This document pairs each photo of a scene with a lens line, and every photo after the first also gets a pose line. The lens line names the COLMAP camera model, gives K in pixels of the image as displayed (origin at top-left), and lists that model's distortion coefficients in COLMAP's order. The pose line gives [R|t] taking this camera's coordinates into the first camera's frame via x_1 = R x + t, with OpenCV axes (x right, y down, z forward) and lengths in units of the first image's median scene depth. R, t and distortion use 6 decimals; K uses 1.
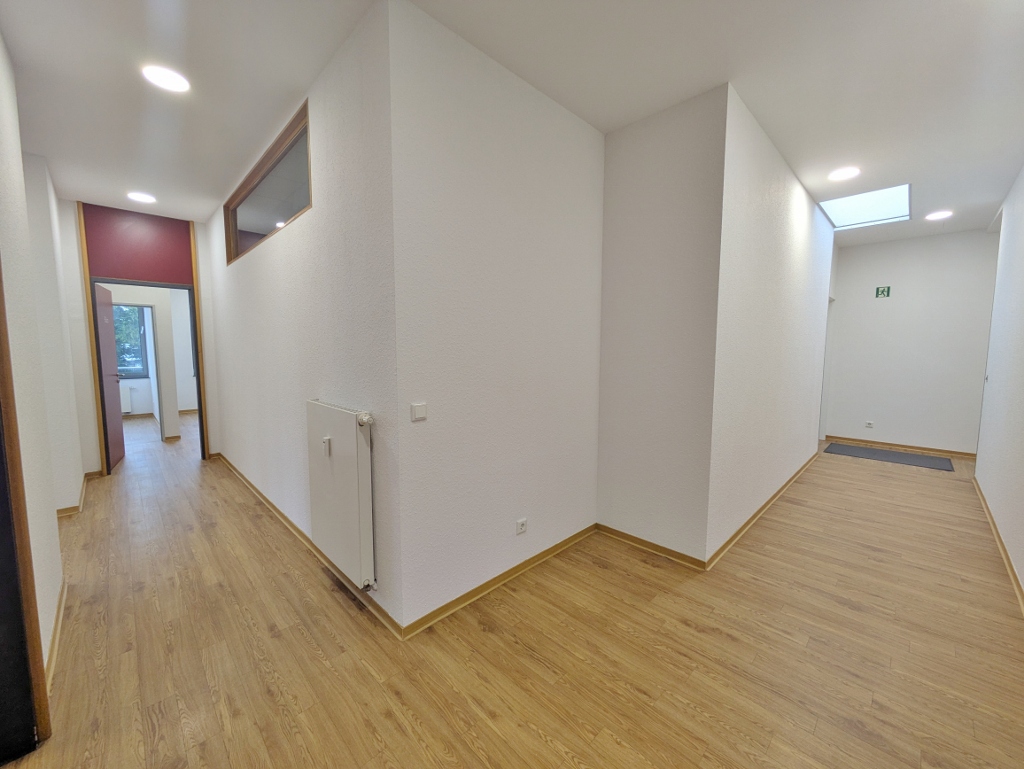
lens RADIAL K [[406.3, 0, 507.8], [0, 406.3, 383.7], [0, 0, 1]] dist [0.001669, 0.000650]
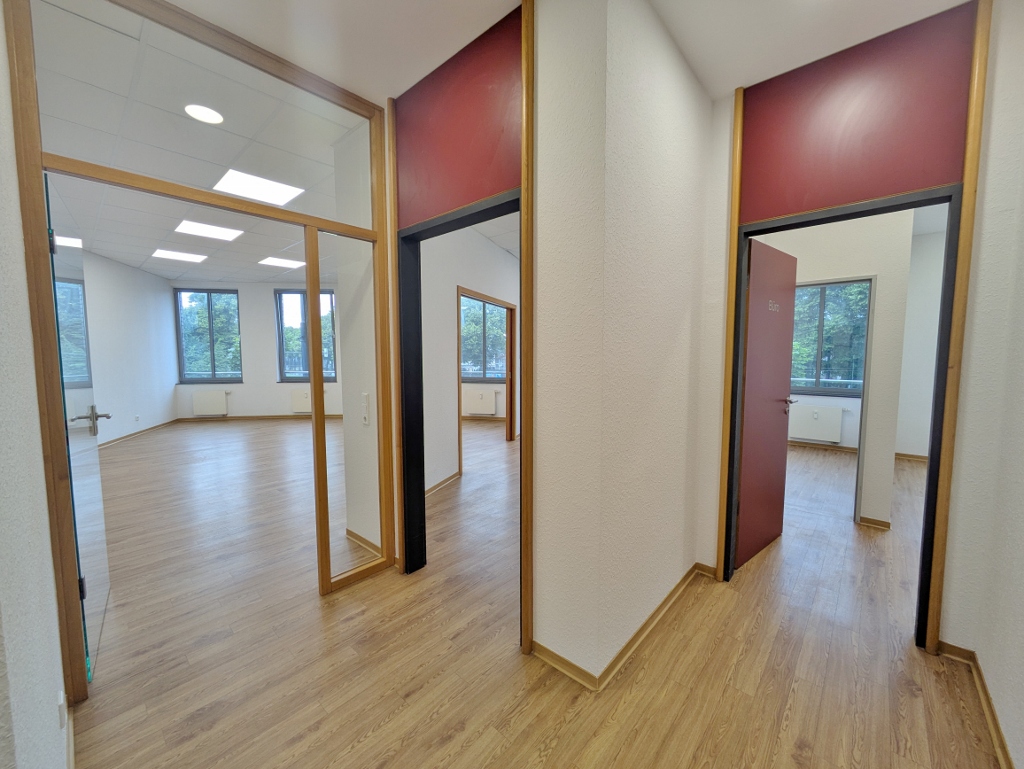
lens RADIAL K [[406.3, 0, 517.9], [0, 406.3, 388.0], [0, 0, 1]] dist [0.001669, 0.000650]
pose [[0.081176, 0.074657, -0.993900, -0.418313], [-0.080184, 0.994448, 0.068149, -0.047149], [0.993469, 0.074162, 0.086711, 0.577885]]
